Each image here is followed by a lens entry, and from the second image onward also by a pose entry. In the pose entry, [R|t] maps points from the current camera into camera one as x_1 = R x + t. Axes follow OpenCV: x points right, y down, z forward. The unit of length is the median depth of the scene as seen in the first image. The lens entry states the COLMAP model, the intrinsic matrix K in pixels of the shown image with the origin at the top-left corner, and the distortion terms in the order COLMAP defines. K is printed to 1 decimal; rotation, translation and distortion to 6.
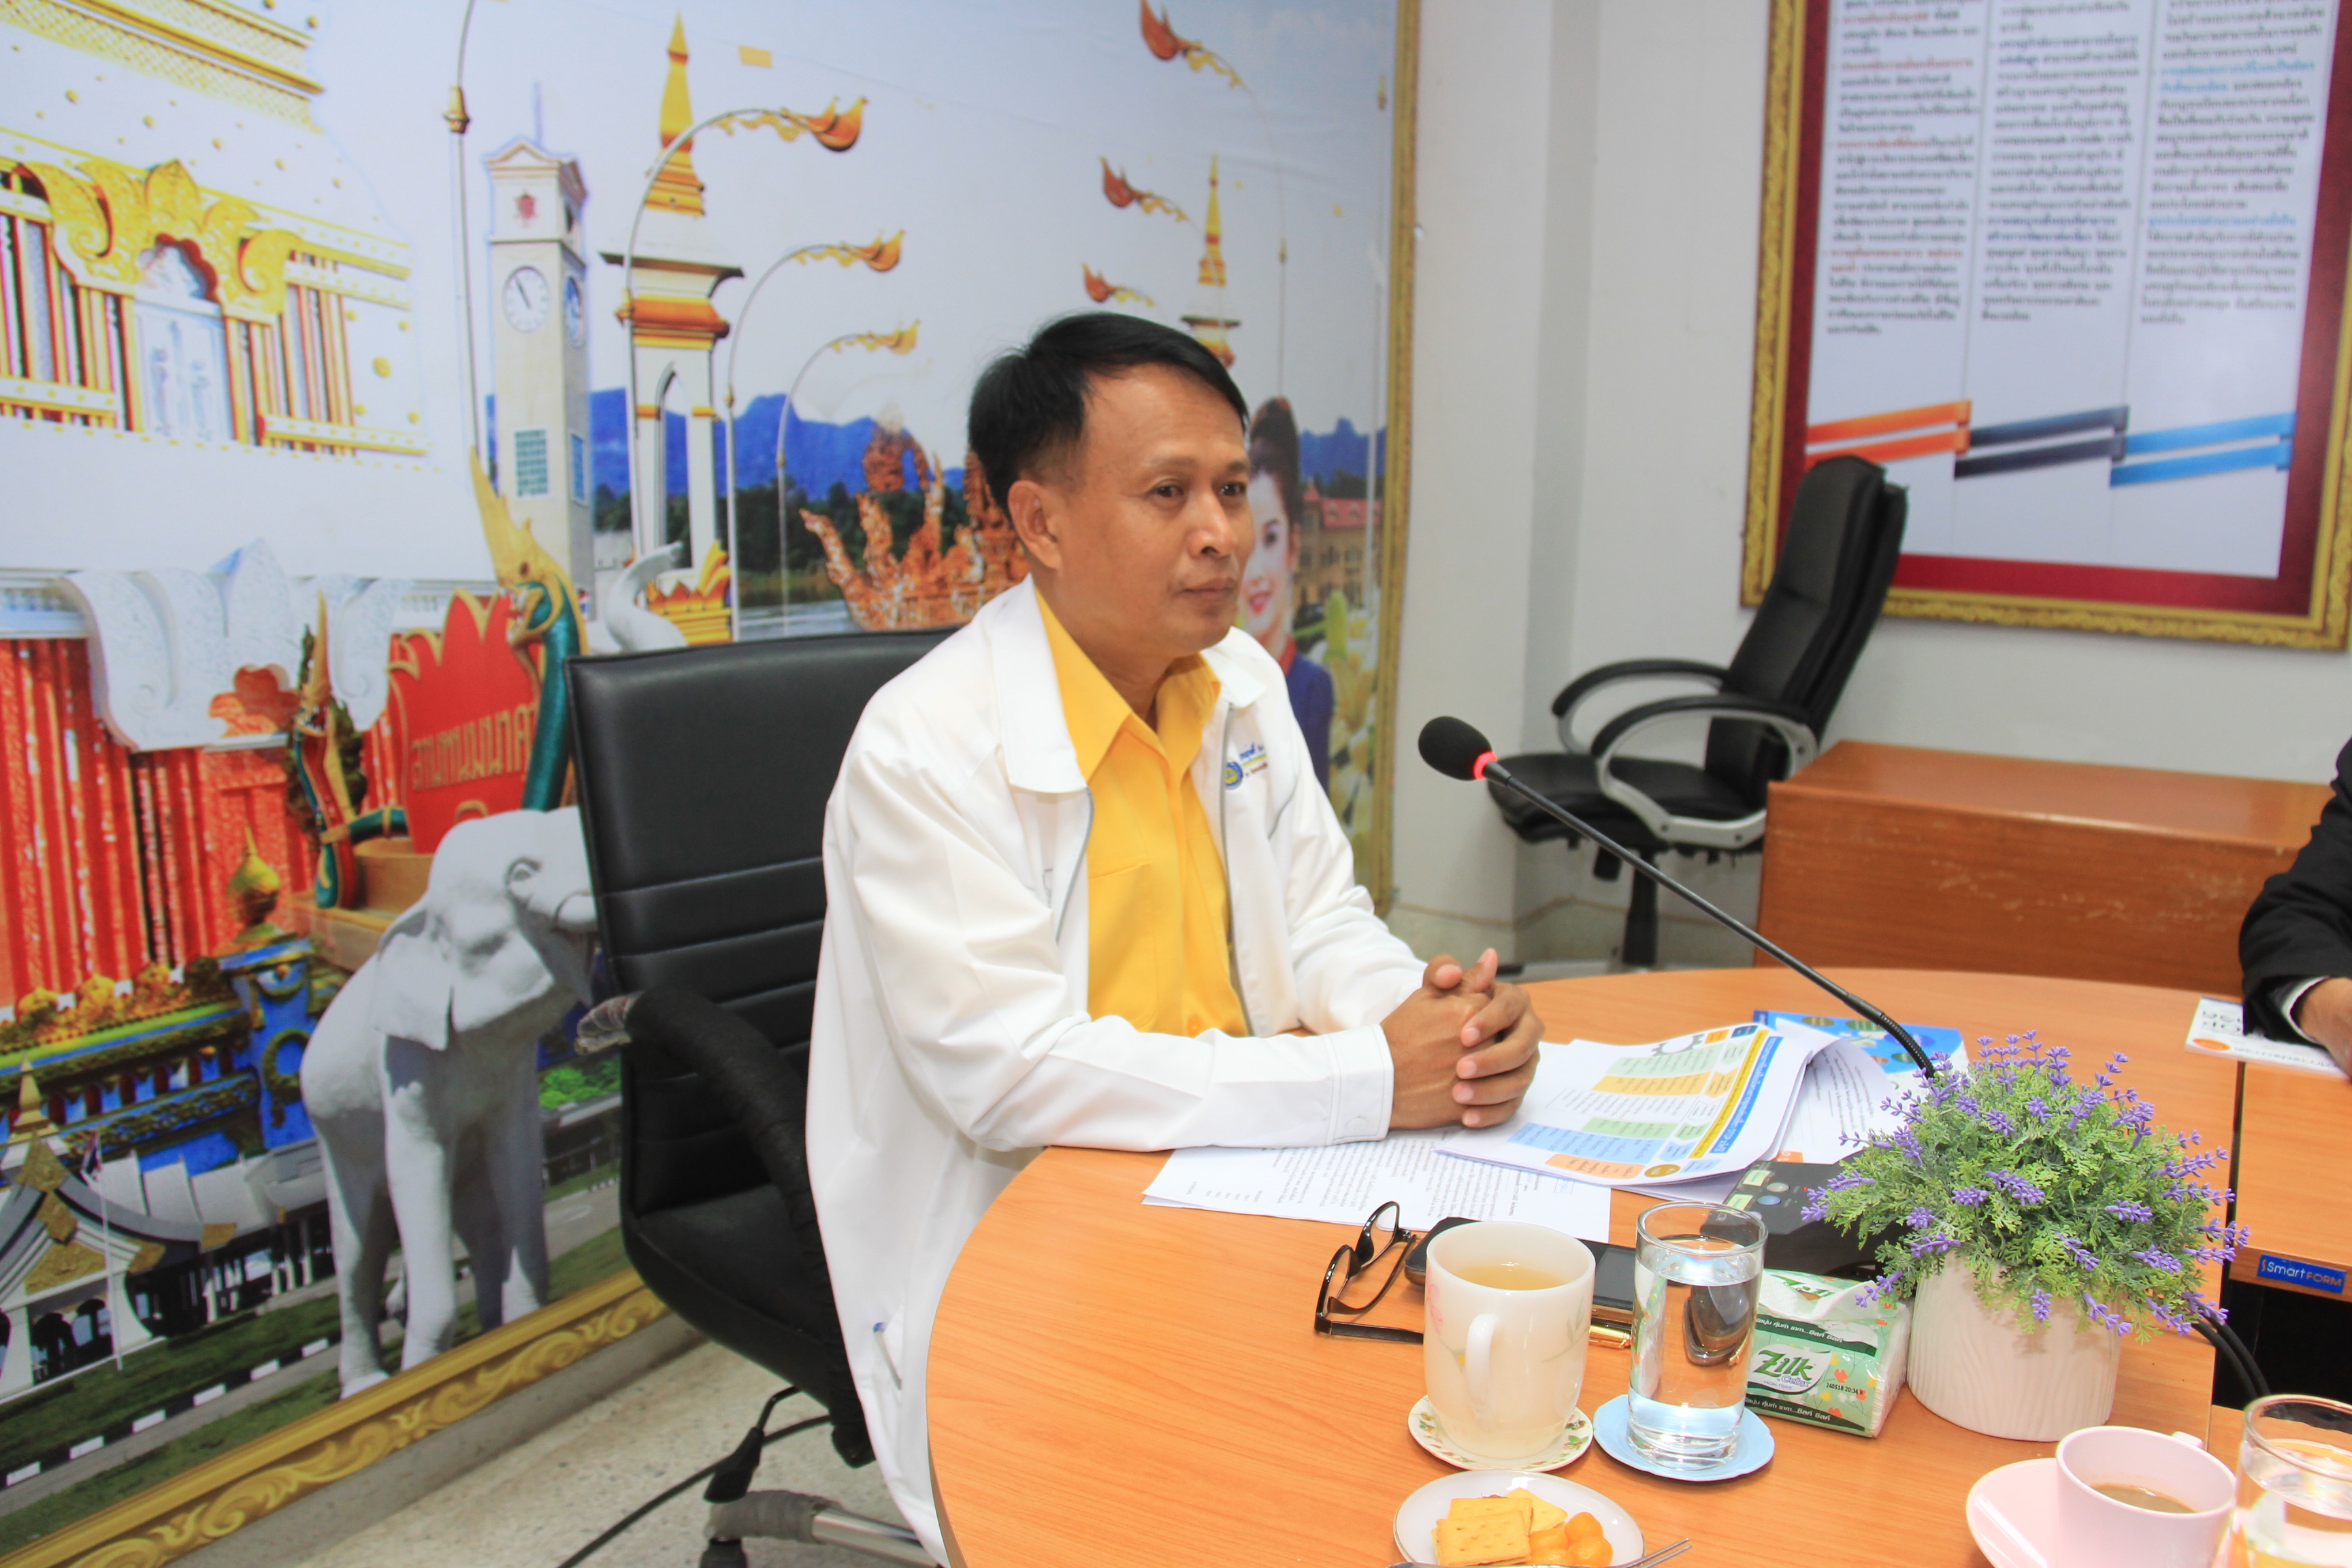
lens RADIAL K [[1981.5, 0, 1186.4], [0, 1981.5, 797.9], [0, 0, 1]] dist [-0.187824, 0.165935]
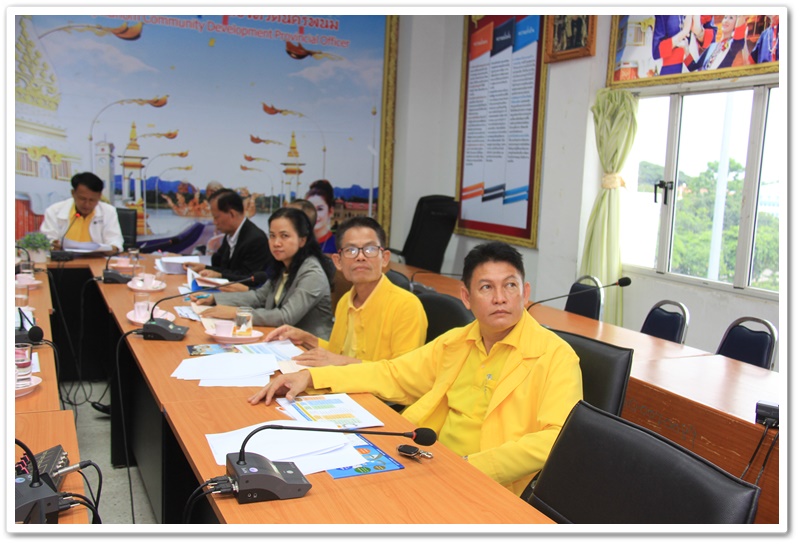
lens RADIAL K [[805.6, 0, 400.0], [0, 805.6, 272.5], [0, 0, 1]] dist [-0.068026, 0.287265]
pose [[0.801697, 0.090389, -0.590857, 2.003607], [-0.139284, 0.989538, -0.037606, 0.097107], [0.581276, 0.112445, 0.805900, -0.639628]]
